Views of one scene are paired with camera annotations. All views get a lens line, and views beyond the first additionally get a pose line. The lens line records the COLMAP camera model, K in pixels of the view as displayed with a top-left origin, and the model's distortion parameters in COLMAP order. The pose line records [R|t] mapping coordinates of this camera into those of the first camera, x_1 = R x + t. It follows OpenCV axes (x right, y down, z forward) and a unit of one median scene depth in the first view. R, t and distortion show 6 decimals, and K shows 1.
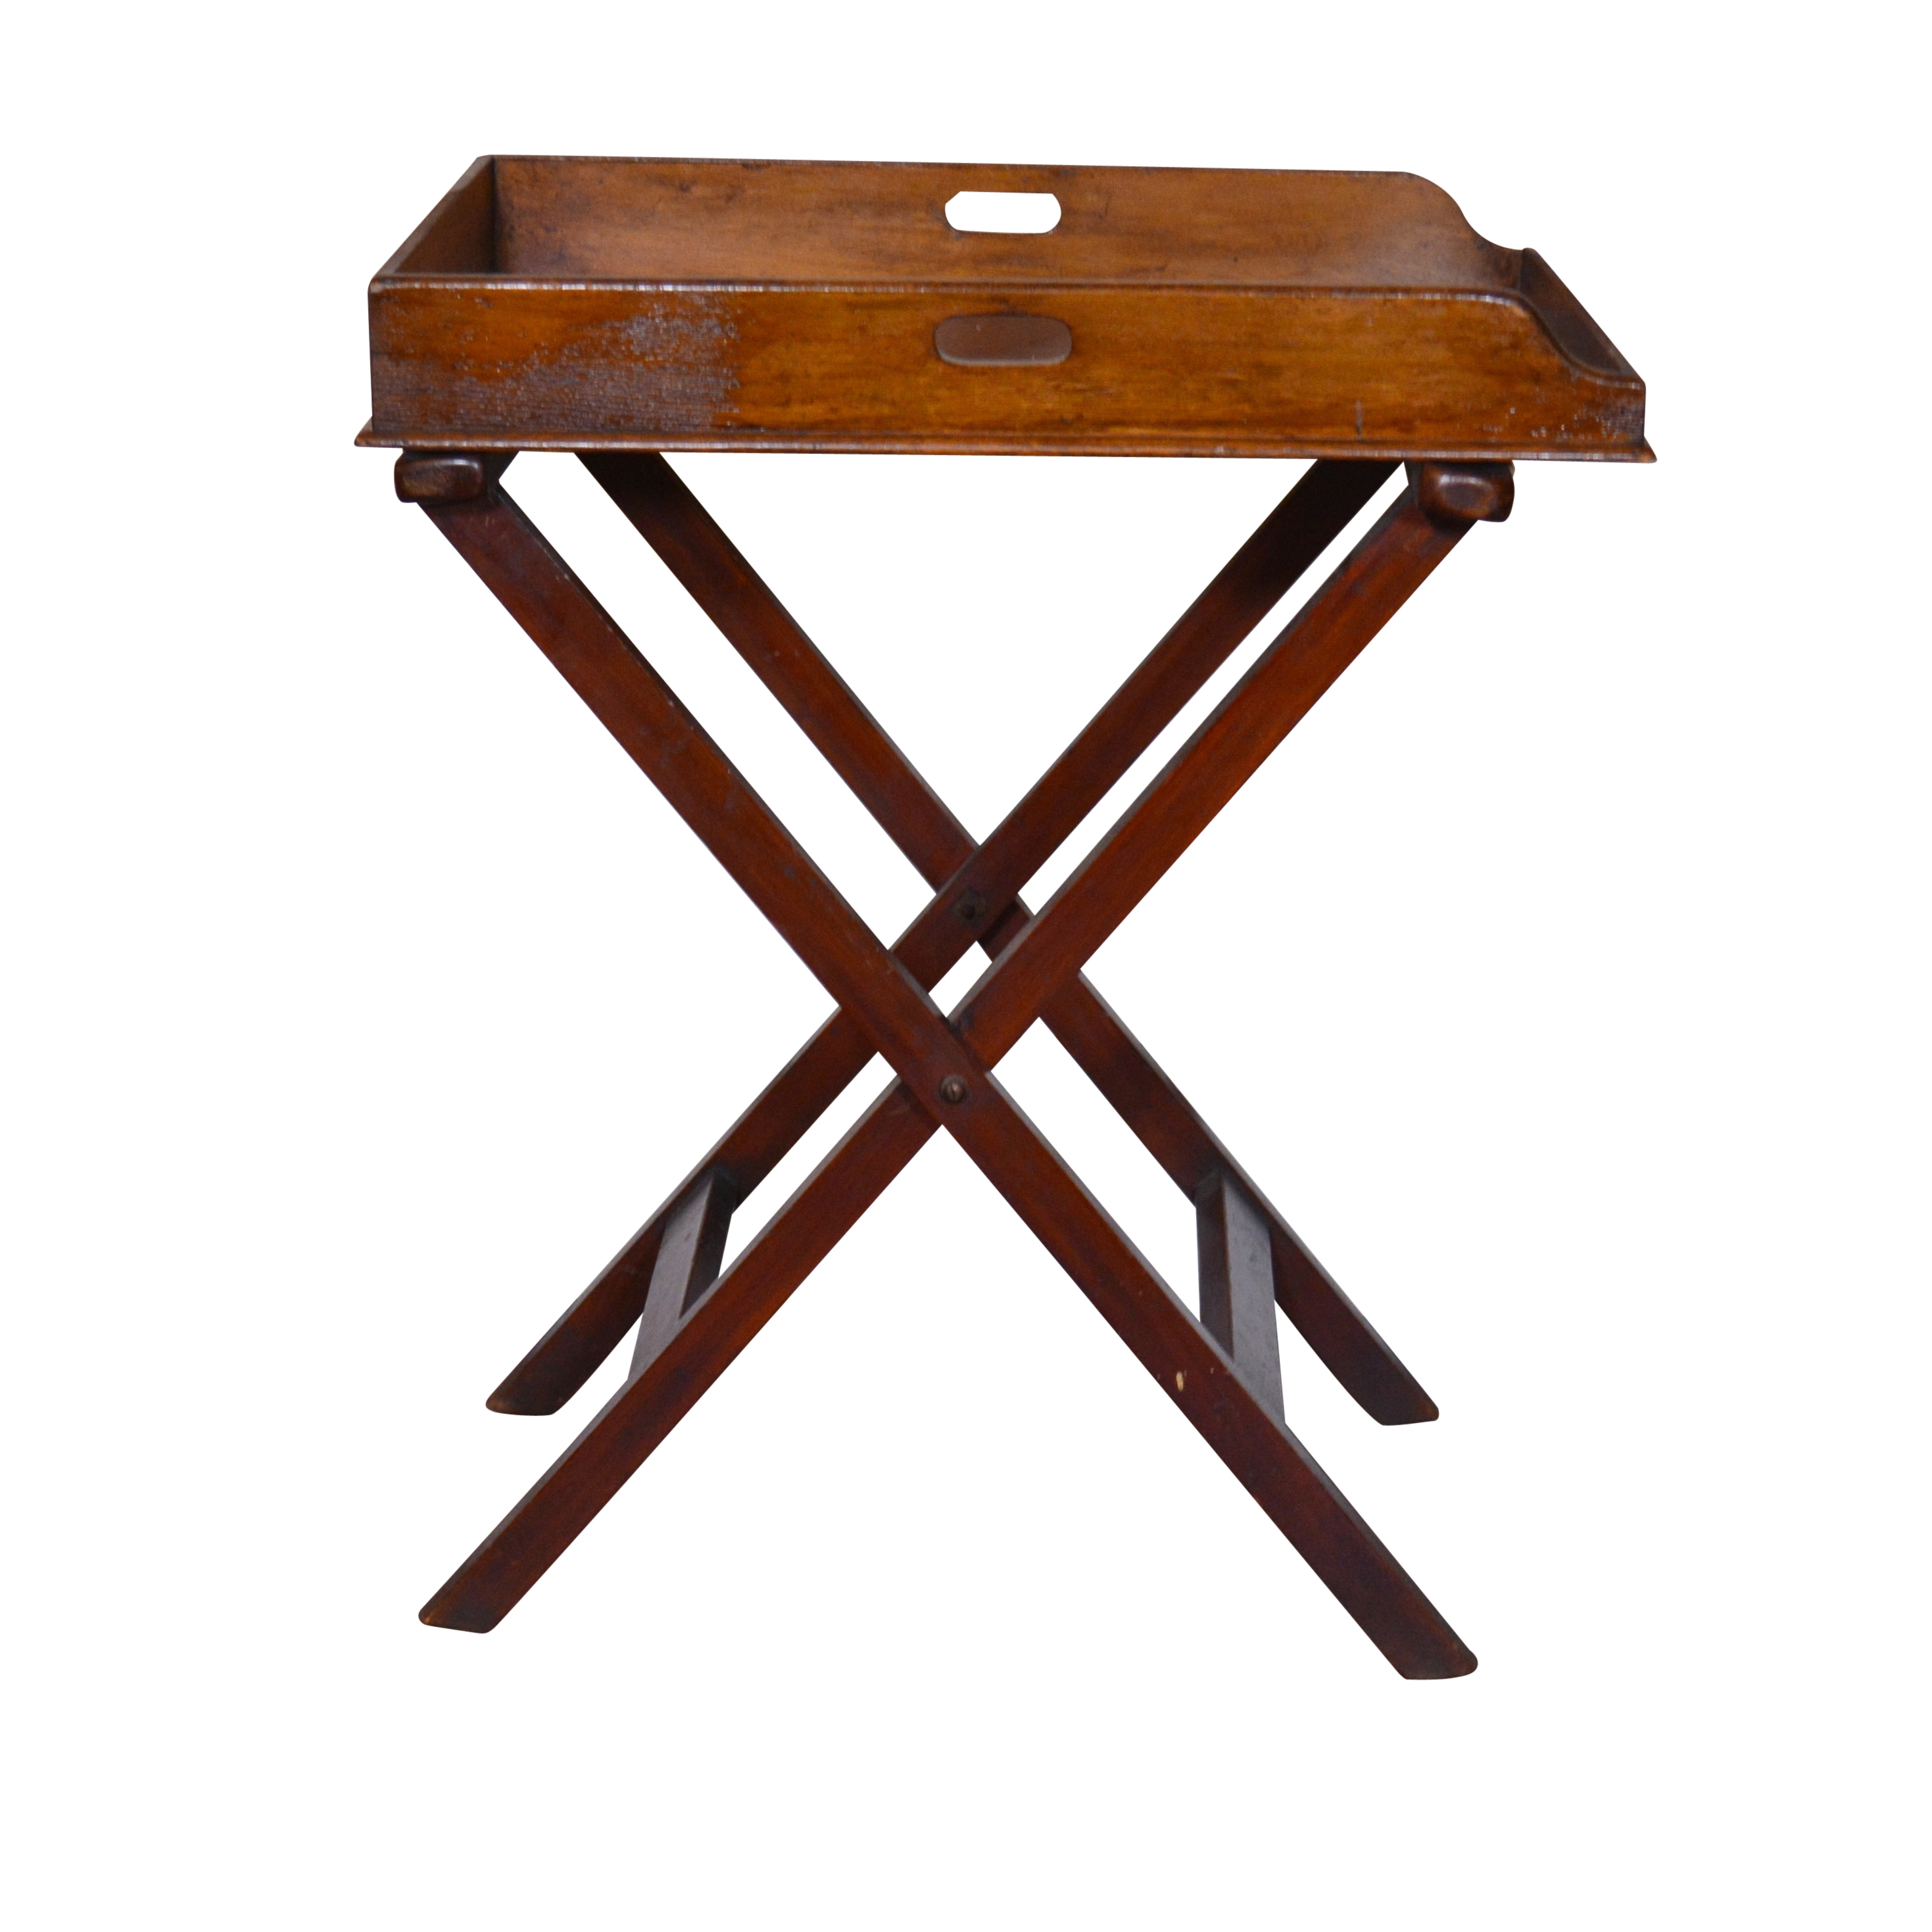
lens RADIAL K [[4283.2, 0, 972.9], [0, 4283.2, 966.3], [0, 0, 1]] dist [-0.032216, 0.000000]
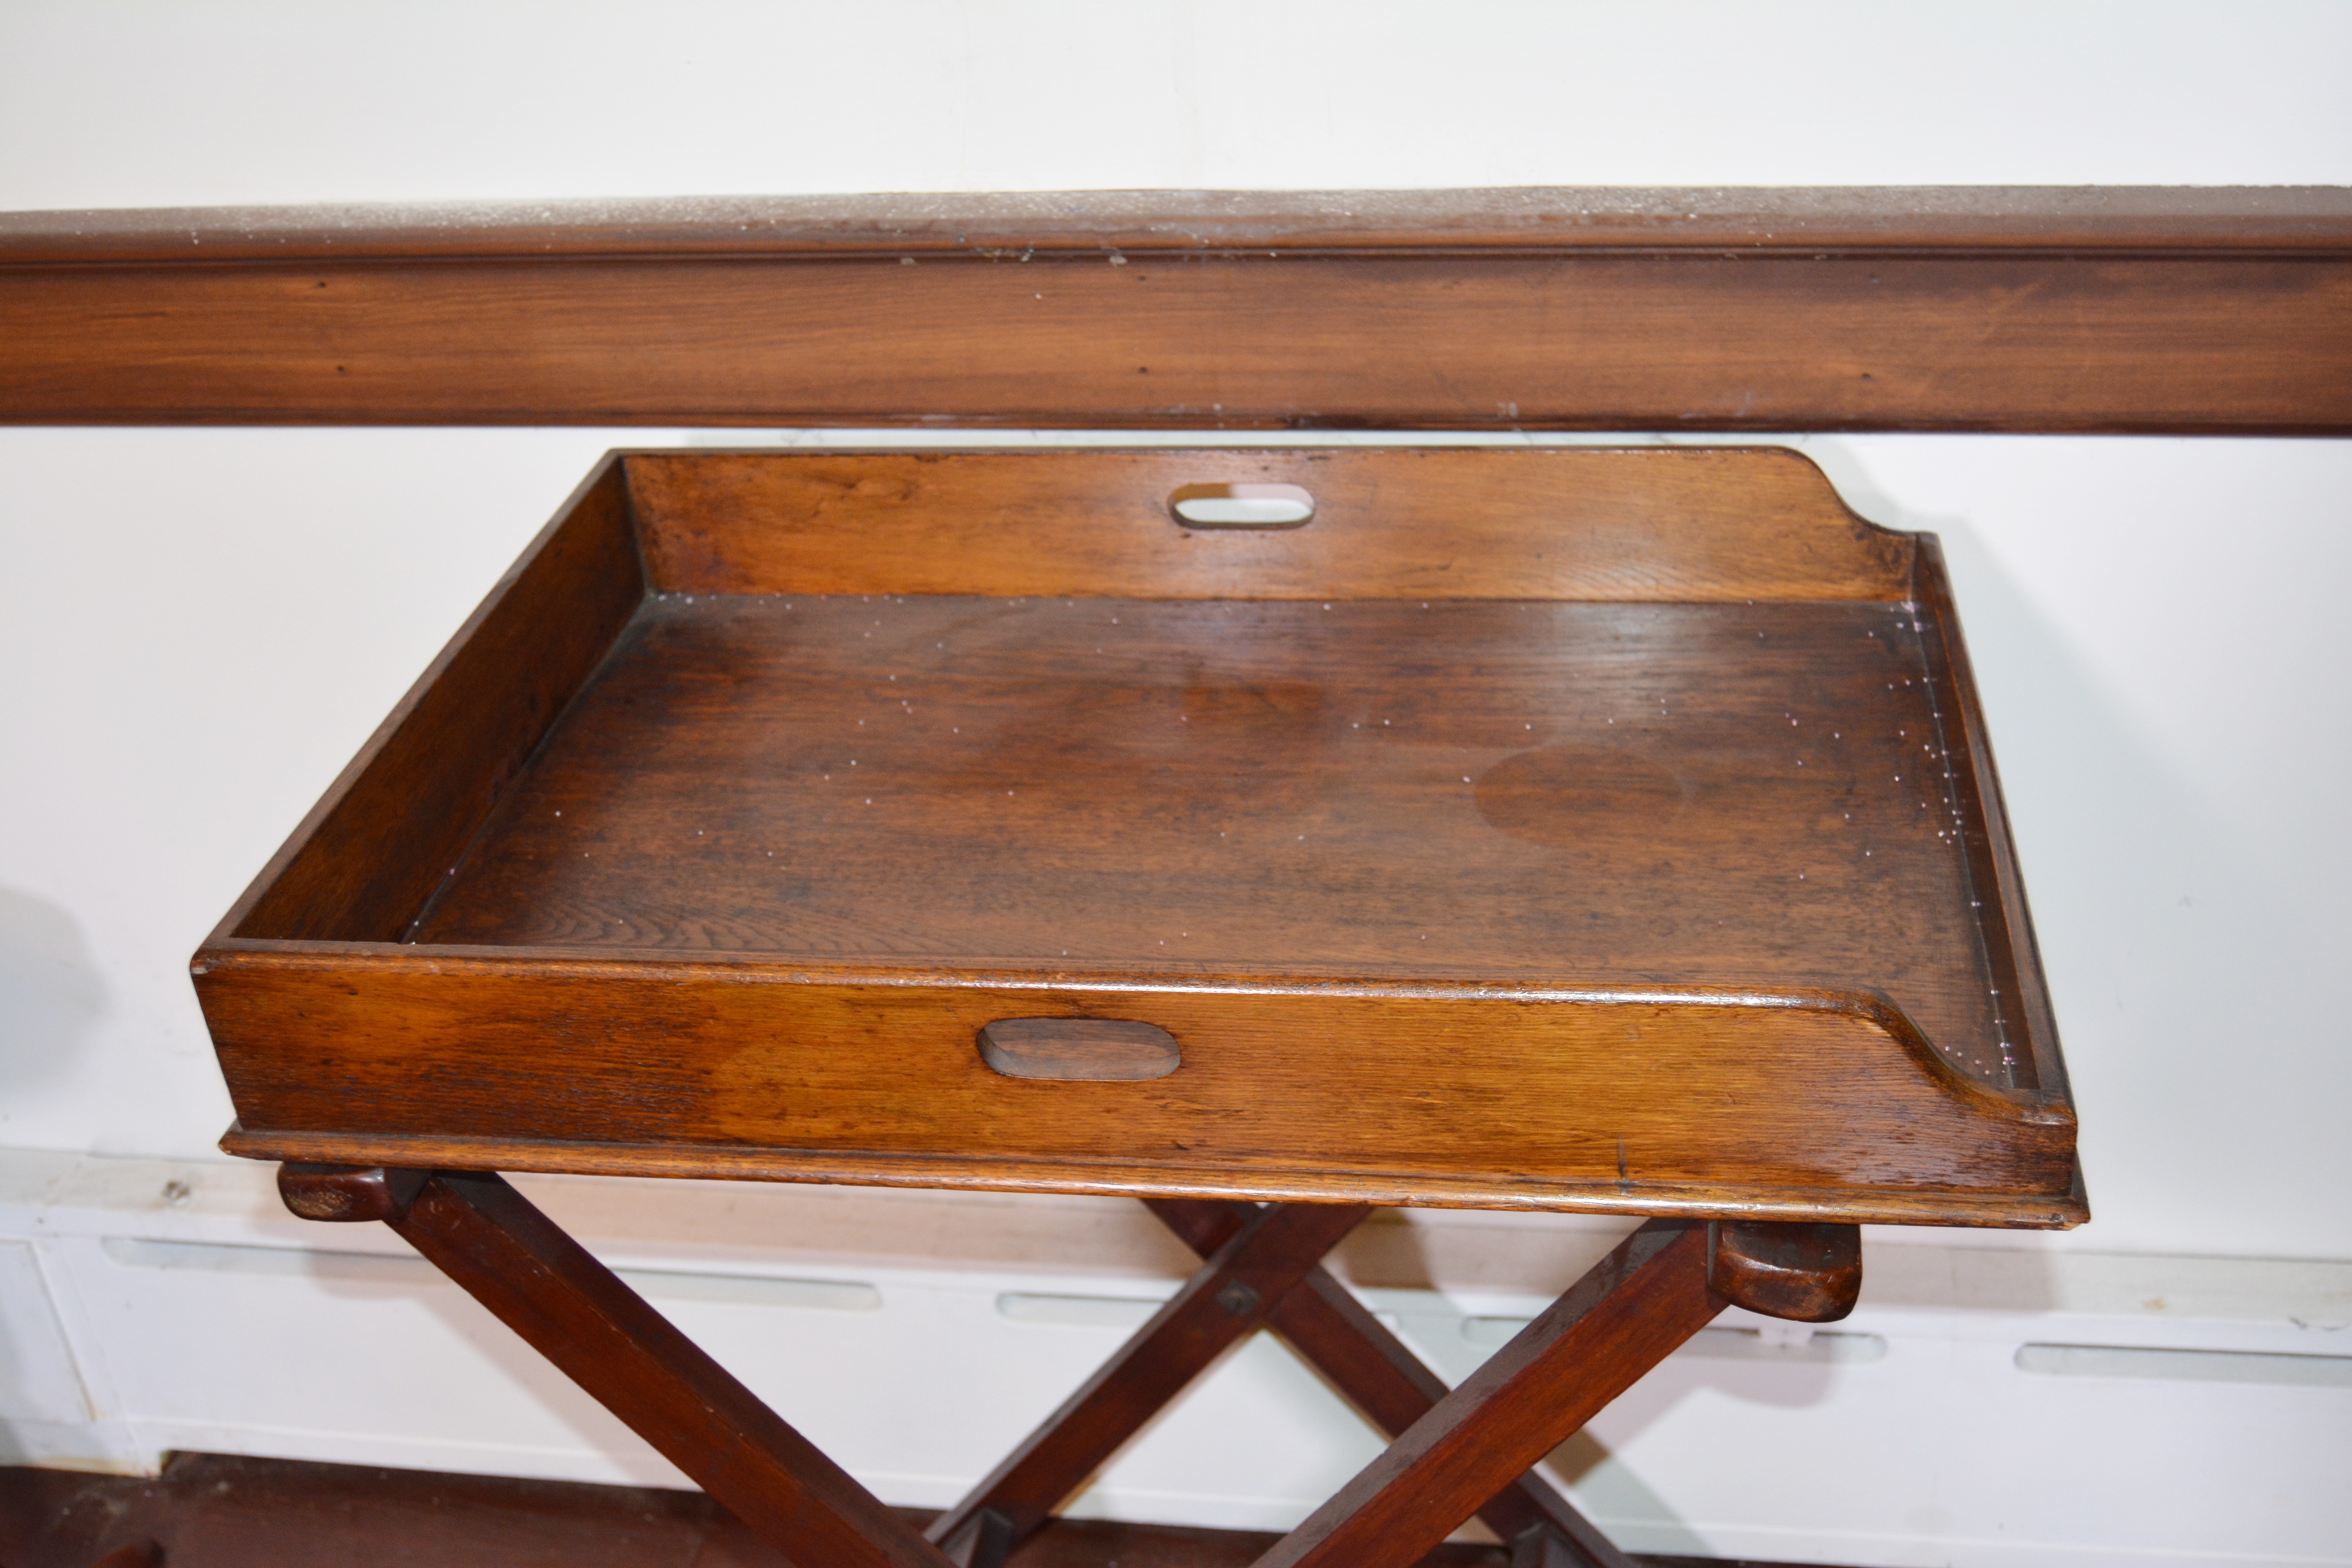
lens RADIAL K [[2653.0, 0, 1159.9], [0, 2653.0, 803.8], [0, 0, 1]] dist [-0.058687, 0.000000]
pose [[0.985795, -0.001414, -0.167944, 0.088458], [0.037212, 0.976950, 0.210201, -0.268150], [0.163776, -0.213465, 0.963125, 0.609337]]
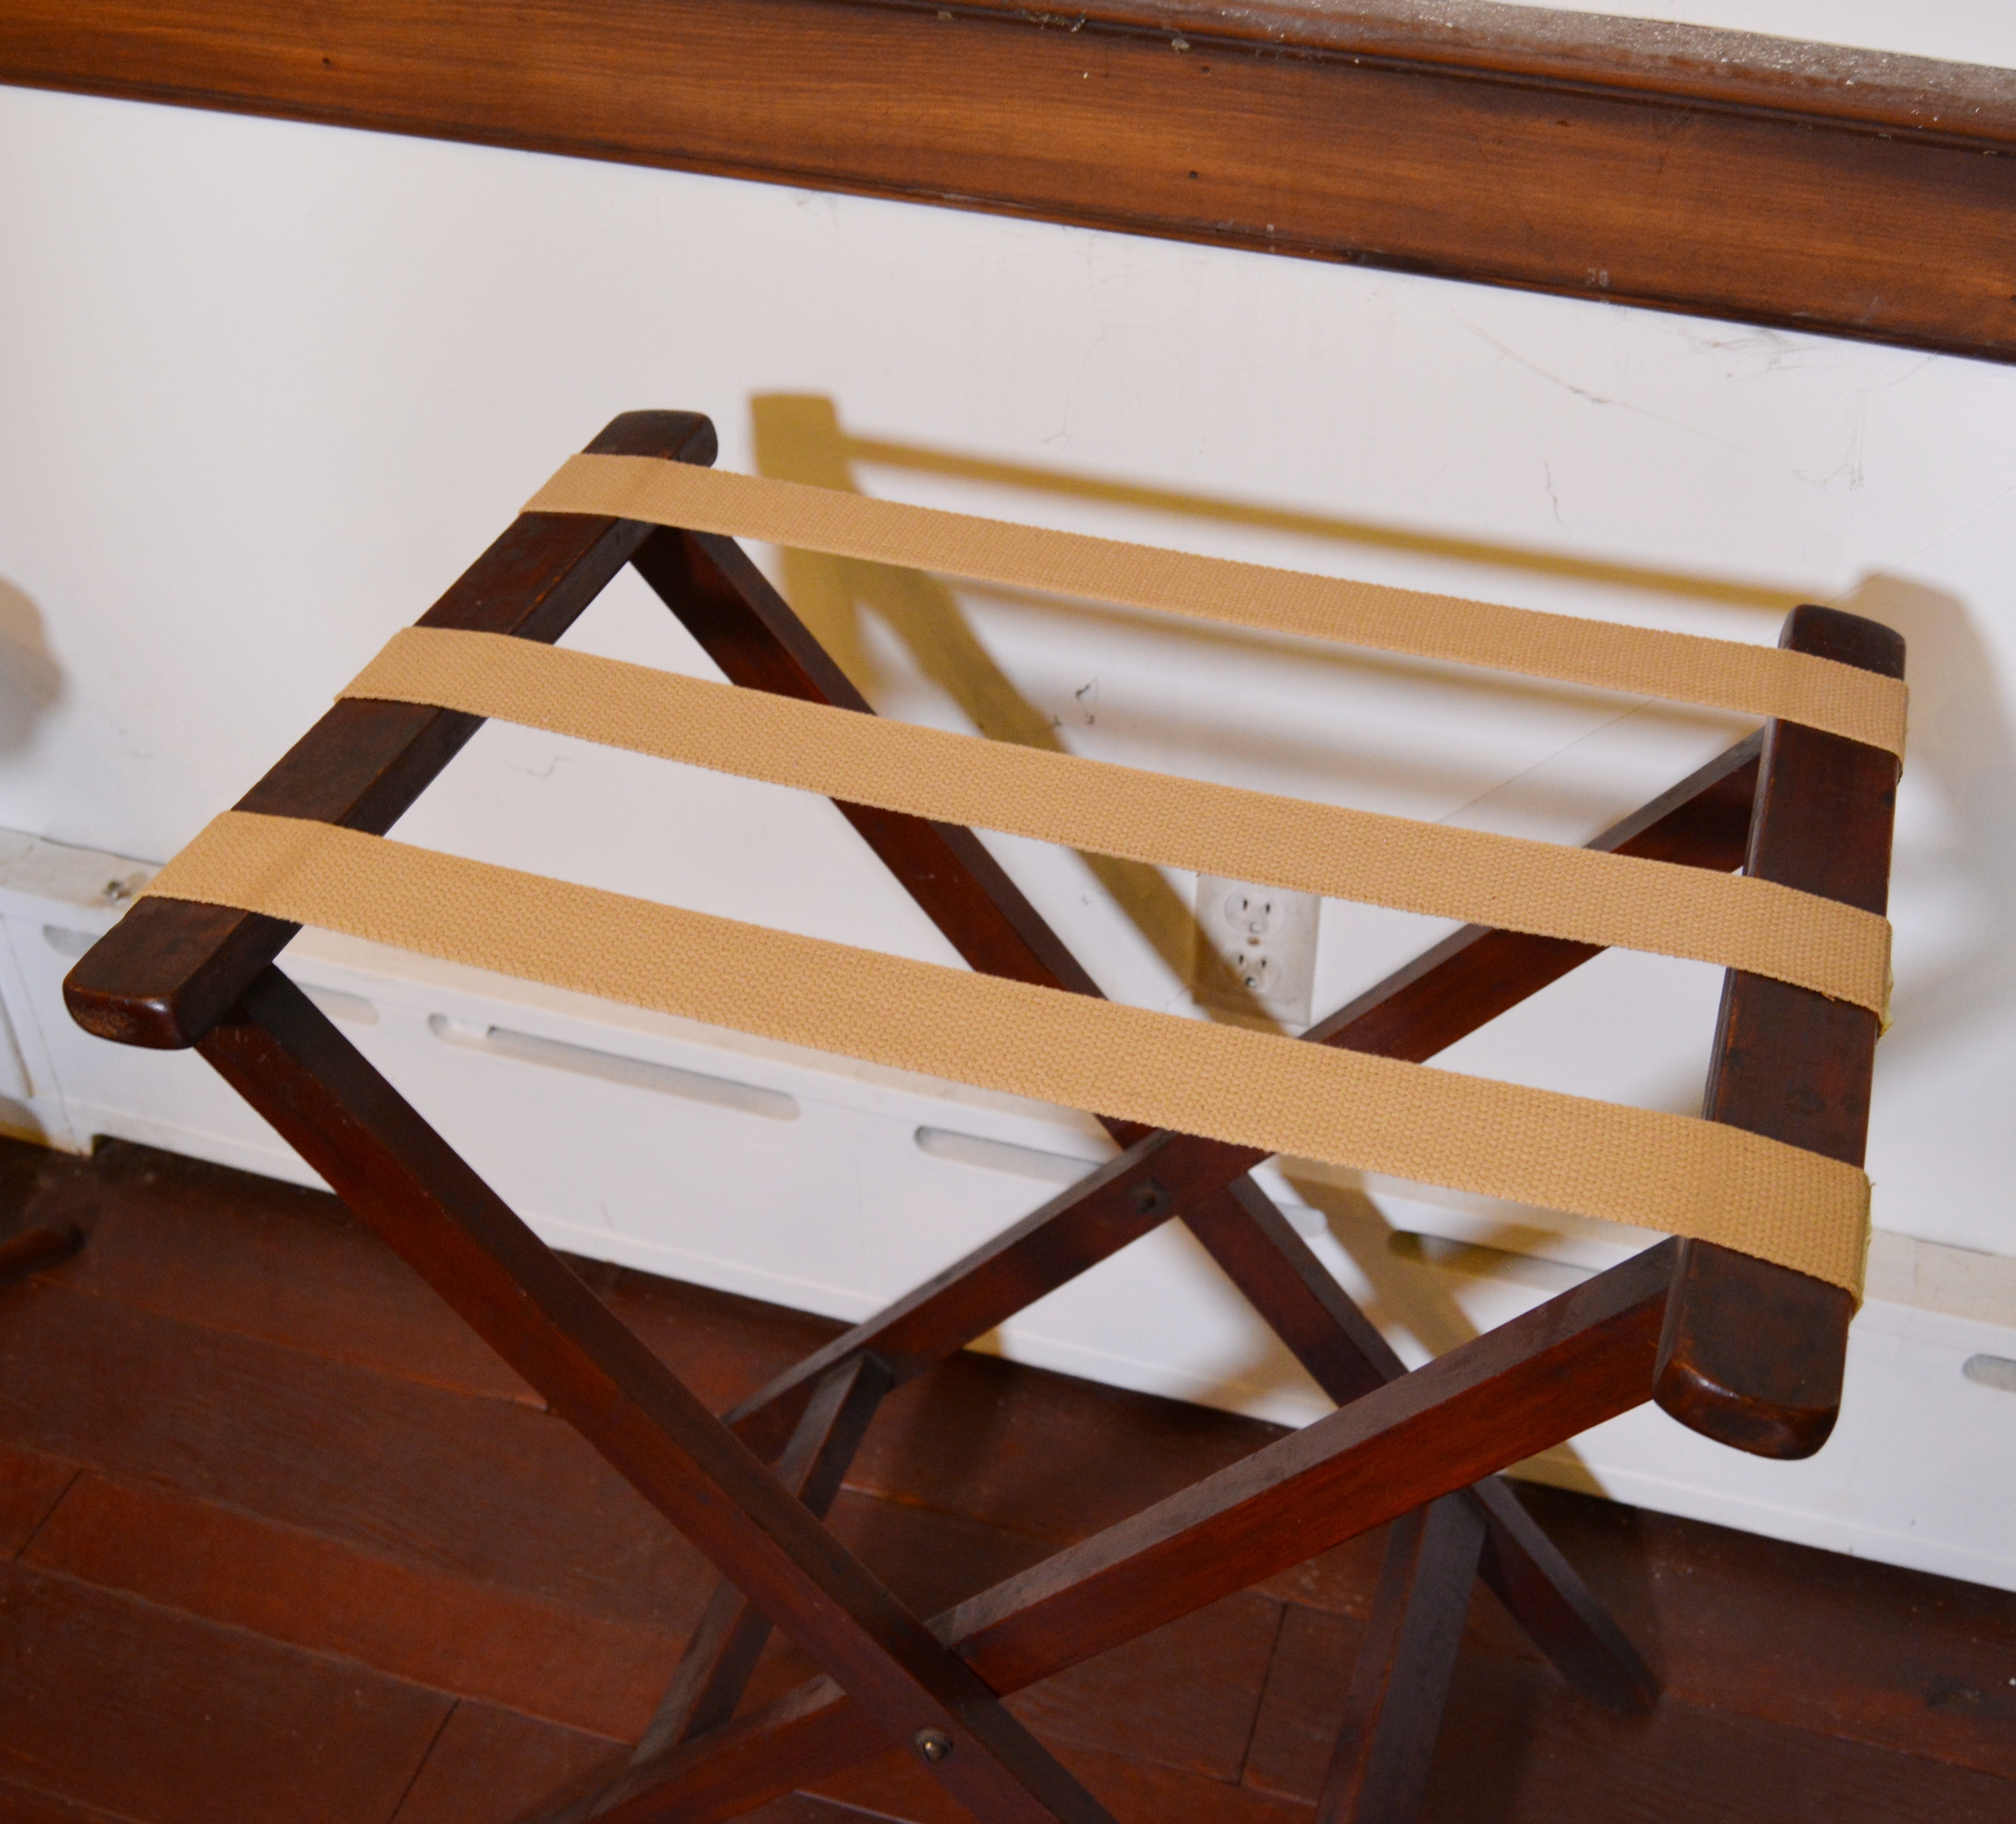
lens RADIAL K [[2449.1, 0, 1033.4], [0, 2449.1, 903.9], [0, 0, 1]] dist [-0.082485, 0.000000]
pose [[0.960493, 0.167385, -0.222342, 0.085755], [-0.081895, 0.933532, 0.349015, -0.268952], [0.265983, -0.317018, 0.910359, 0.712379]]
